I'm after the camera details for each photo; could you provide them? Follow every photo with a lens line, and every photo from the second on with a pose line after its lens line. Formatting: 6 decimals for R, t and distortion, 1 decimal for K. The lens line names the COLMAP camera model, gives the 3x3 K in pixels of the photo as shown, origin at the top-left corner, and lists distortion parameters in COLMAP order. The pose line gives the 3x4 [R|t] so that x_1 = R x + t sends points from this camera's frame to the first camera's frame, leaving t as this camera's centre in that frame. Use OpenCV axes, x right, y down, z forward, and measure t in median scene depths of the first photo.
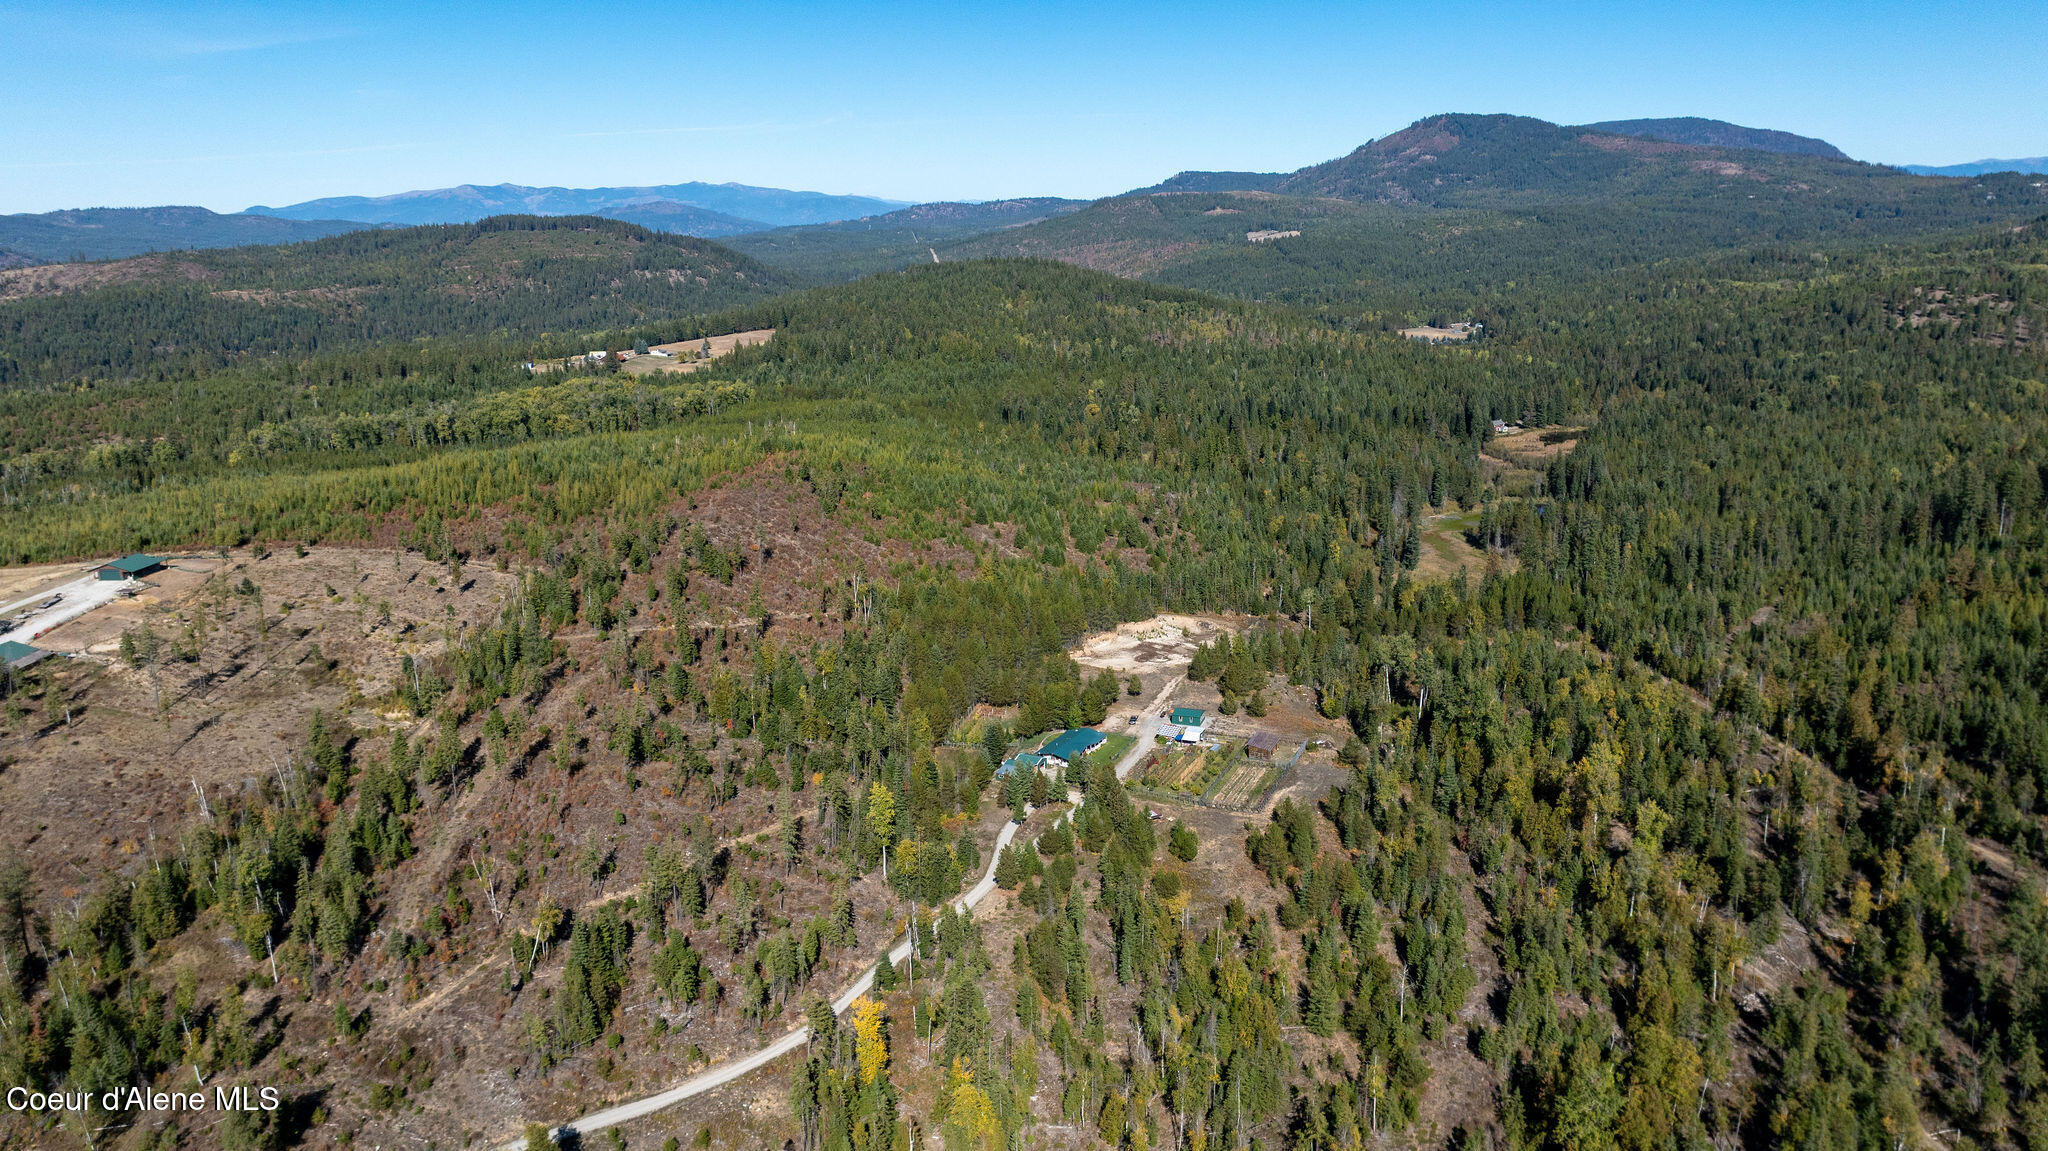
lens RADIAL K [[1442.3, 0, 1024.0], [0, 1442.3, 575.5], [0, 0, 1]] dist [-0.035653, 0.031683]
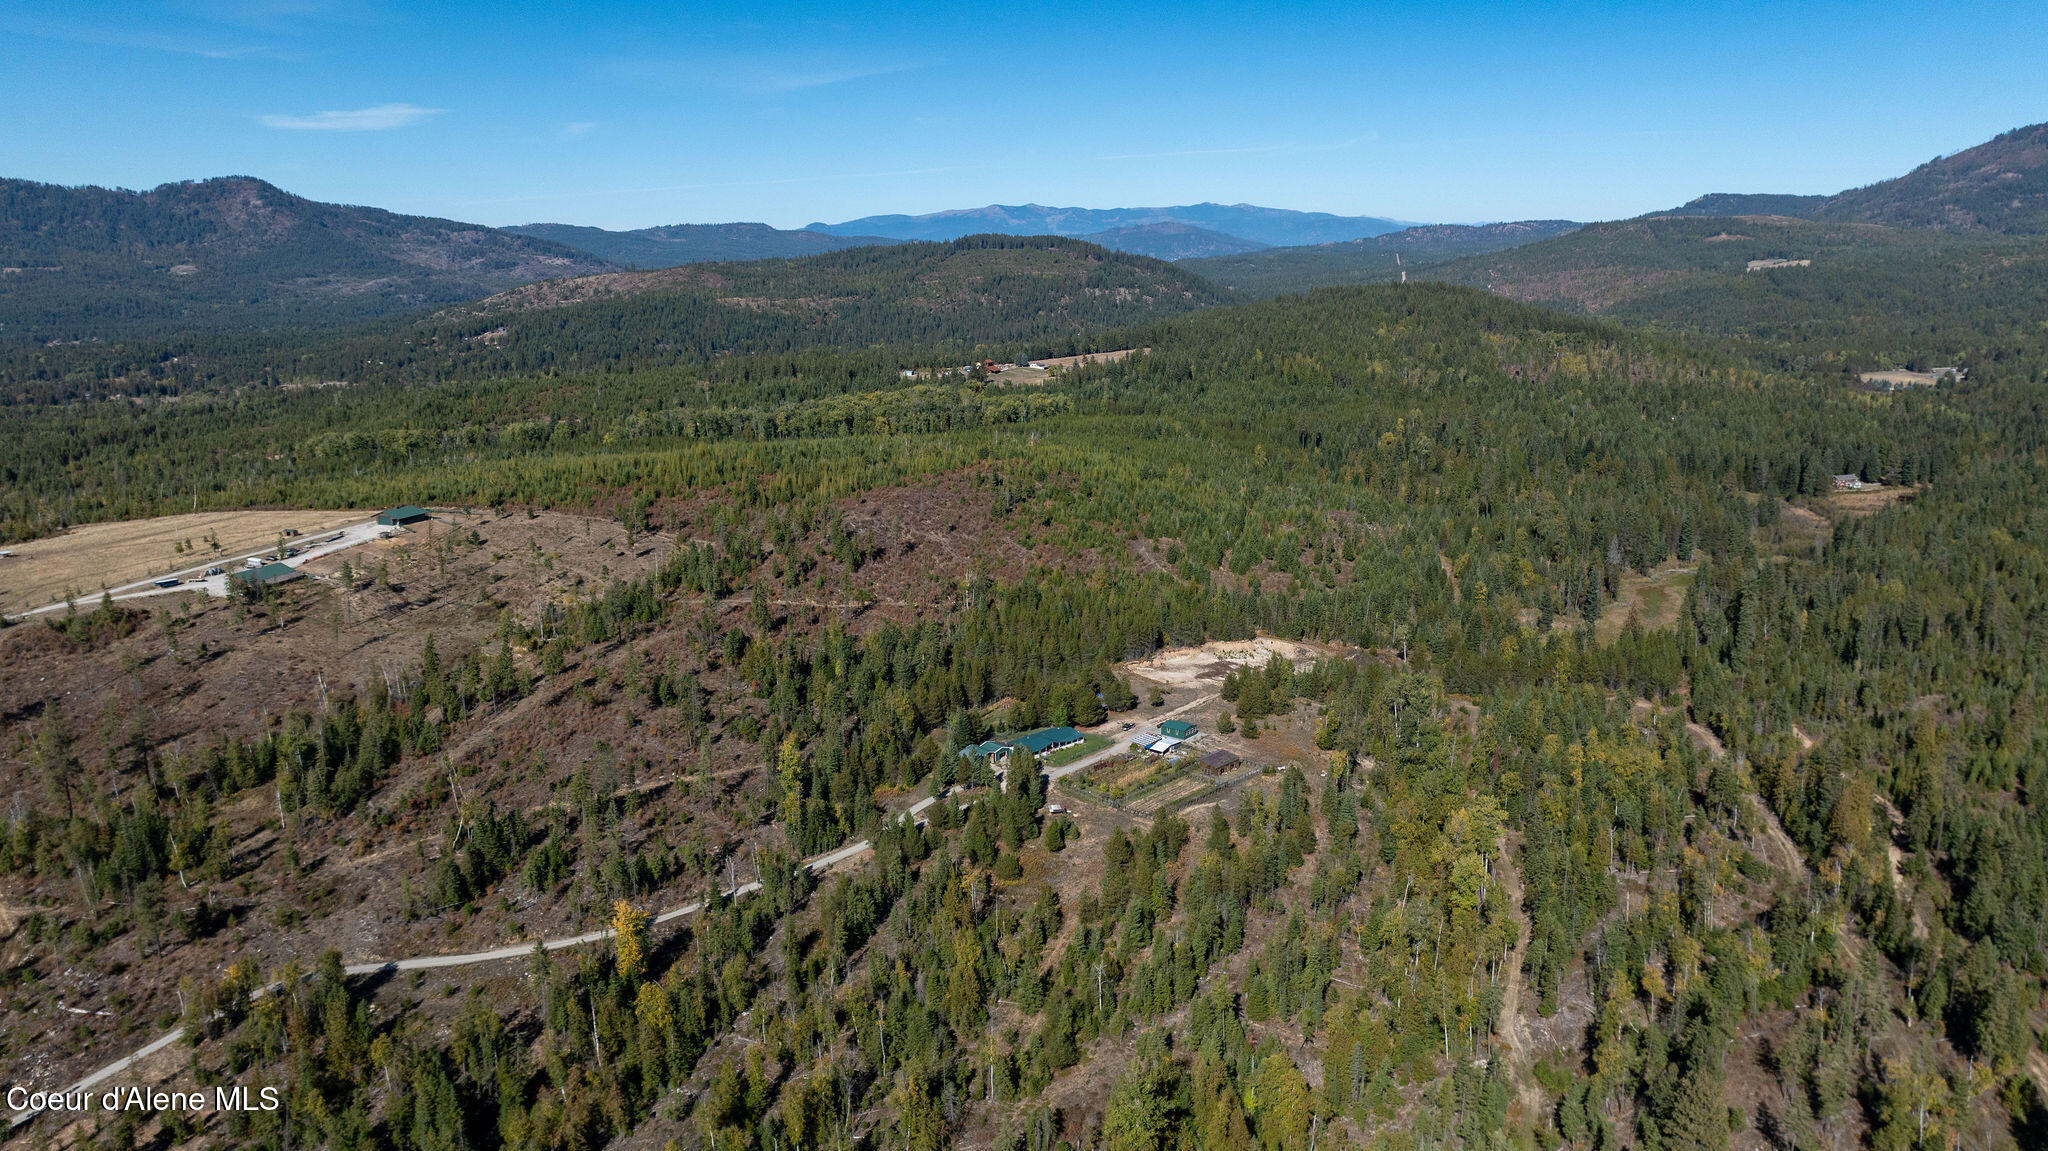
lens RADIAL K [[1437.3, 0, 1024.0], [0, 1437.3, 575.5], [0, 0, 1]] dist [-0.016806, 0.008533]
pose [[0.942919, 0.083428, -0.322401, 0.046969], [-0.087759, 0.996141, 0.001106, -0.000481], [0.321250, 0.027251, 0.946602, -0.002070]]
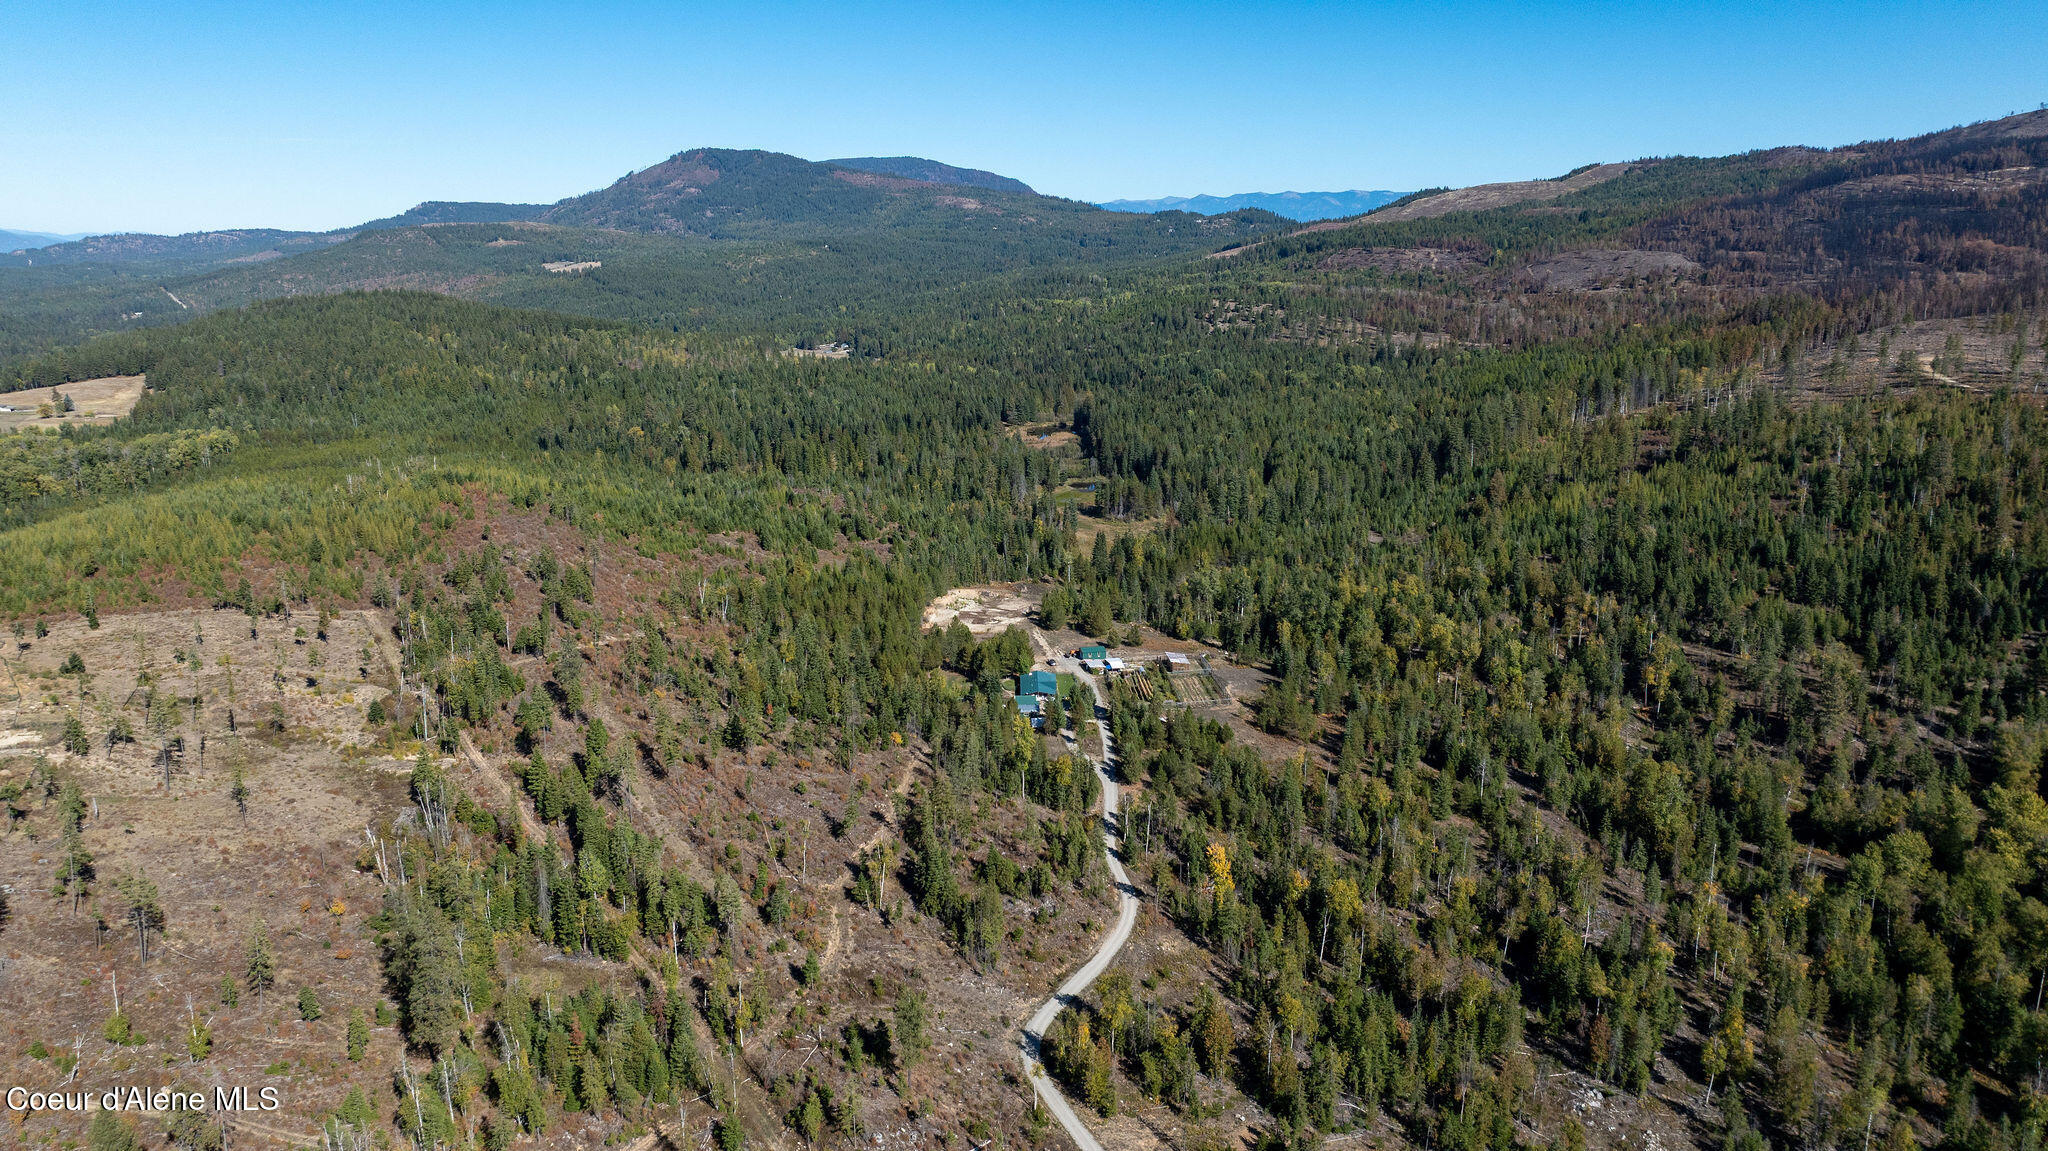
lens RADIAL K [[1437.3, 0, 1024.0], [0, 1437.3, 575.5], [0, 0, 1]] dist [-0.016806, 0.008533]
pose [[0.873265, -0.108405, 0.475034, -0.068700], [0.118305, 0.992935, 0.009111, 0.002250], [-0.472666, 0.048243, 0.879920, -0.002882]]
